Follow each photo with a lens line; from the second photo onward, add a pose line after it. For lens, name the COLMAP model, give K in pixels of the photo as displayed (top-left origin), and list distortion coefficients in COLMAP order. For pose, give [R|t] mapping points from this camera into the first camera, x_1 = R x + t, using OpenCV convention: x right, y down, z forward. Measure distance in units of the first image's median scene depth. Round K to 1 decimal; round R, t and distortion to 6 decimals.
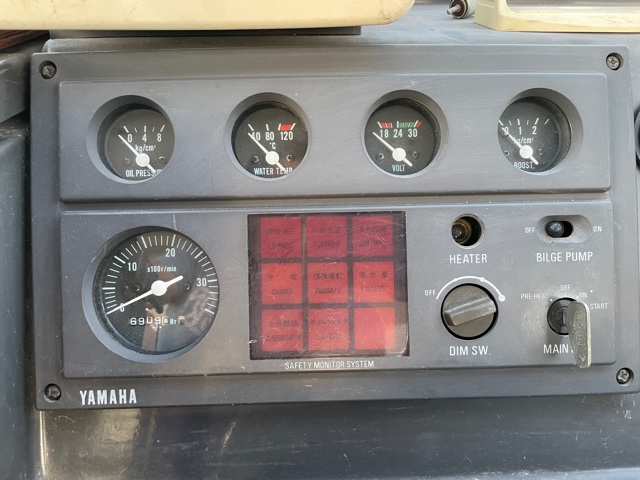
lens RADIAL K [[483.7, 0, 320.0], [0, 483.7, 240.0], [0, 0, 1]] dist [0.082695, -0.109041]
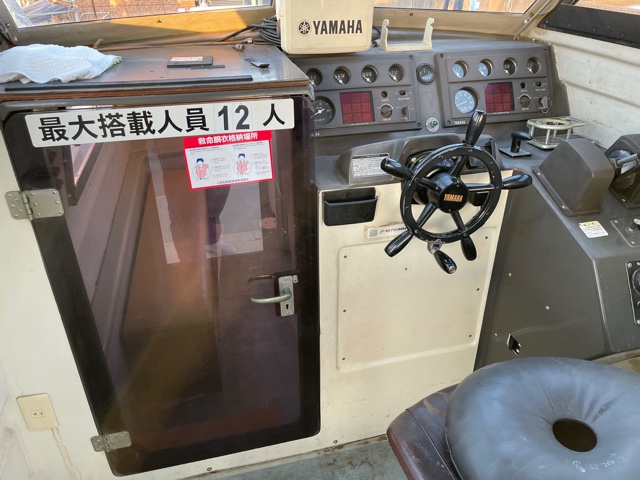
lens RADIAL K [[483.7, 0, 320.0], [0, 483.7, 240.0], [0, 0, 1]] dist [0.082695, -0.109041]
pose [[0.977154, -0.097416, 0.188892, -1.342415], [0.095560, 0.995244, 0.018929, 1.238877], [-0.189837, -0.000446, 0.981815, -3.532902]]
